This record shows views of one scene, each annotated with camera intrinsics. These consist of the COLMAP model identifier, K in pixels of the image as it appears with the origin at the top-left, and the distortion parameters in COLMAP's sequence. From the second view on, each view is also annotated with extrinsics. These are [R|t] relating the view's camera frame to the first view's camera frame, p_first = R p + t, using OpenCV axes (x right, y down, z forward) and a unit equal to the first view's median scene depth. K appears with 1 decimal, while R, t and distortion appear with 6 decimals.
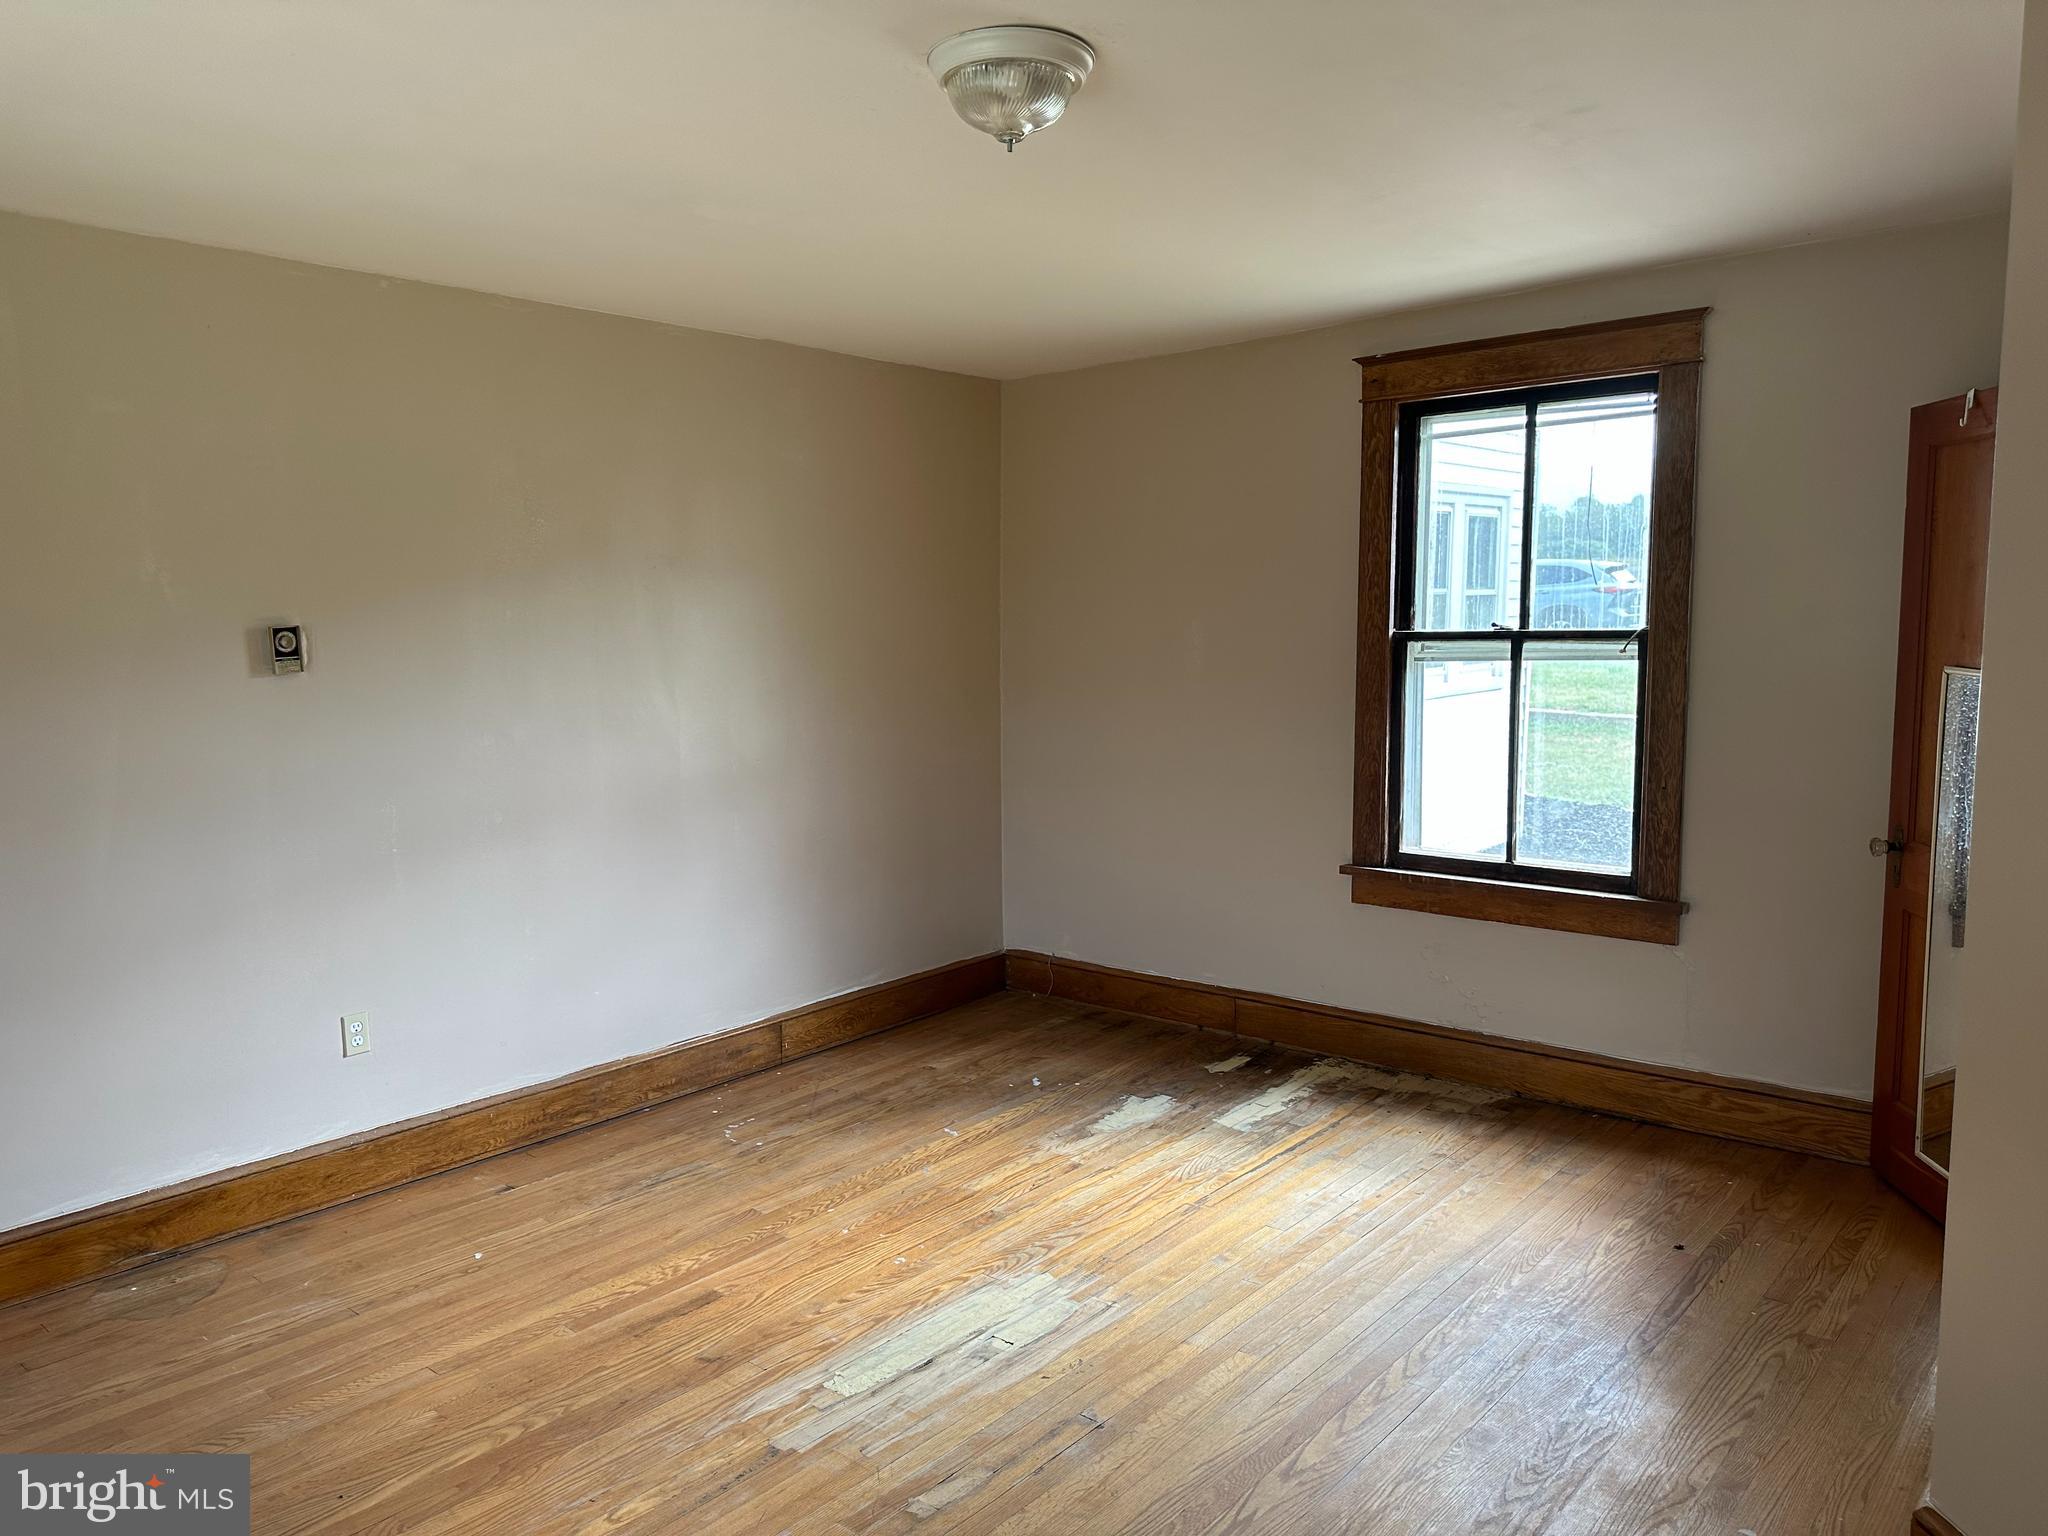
lens RADIAL K [[1428.7, 0, 988.5], [0, 1428.7, 767.1], [0, 0, 1]] dist [0.195587, -0.352287]
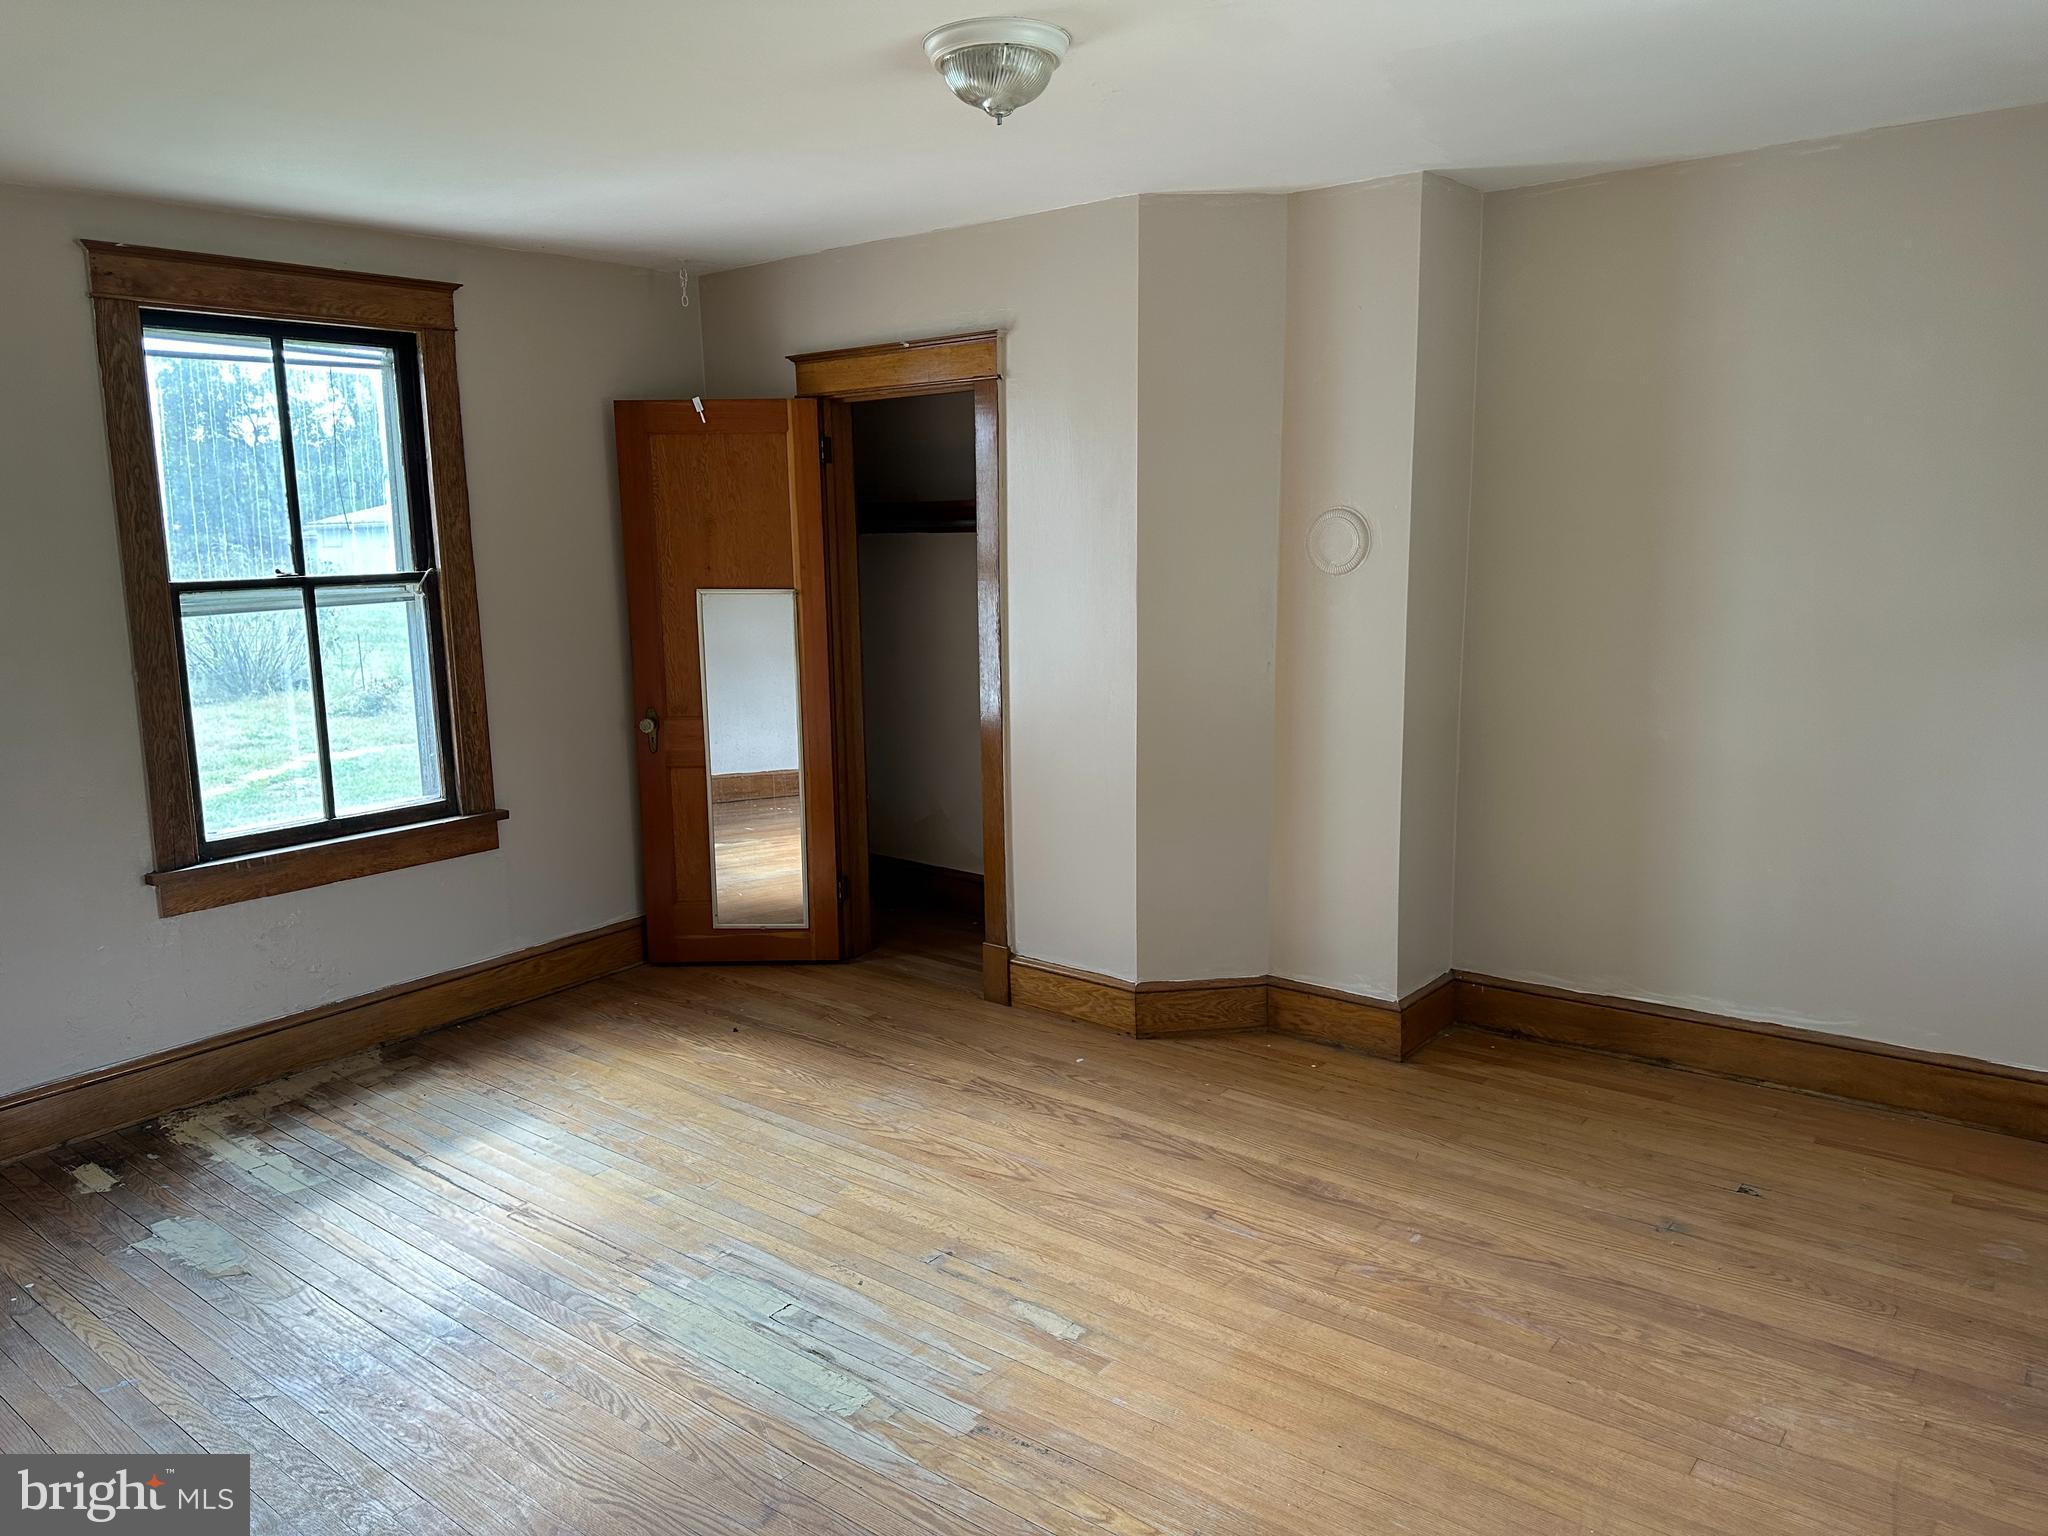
lens RADIAL K [[1469.5, 0, 1024.0], [0, 1469.5, 768.0], [0, 0, 1]] dist [0.051477, -0.094658]
pose [[-0.070590, -0.141602, 0.987404, -0.649950], [0.131802, 0.979870, 0.149944, -0.054849], [-0.988759, 0.140726, -0.050506, 0.609606]]
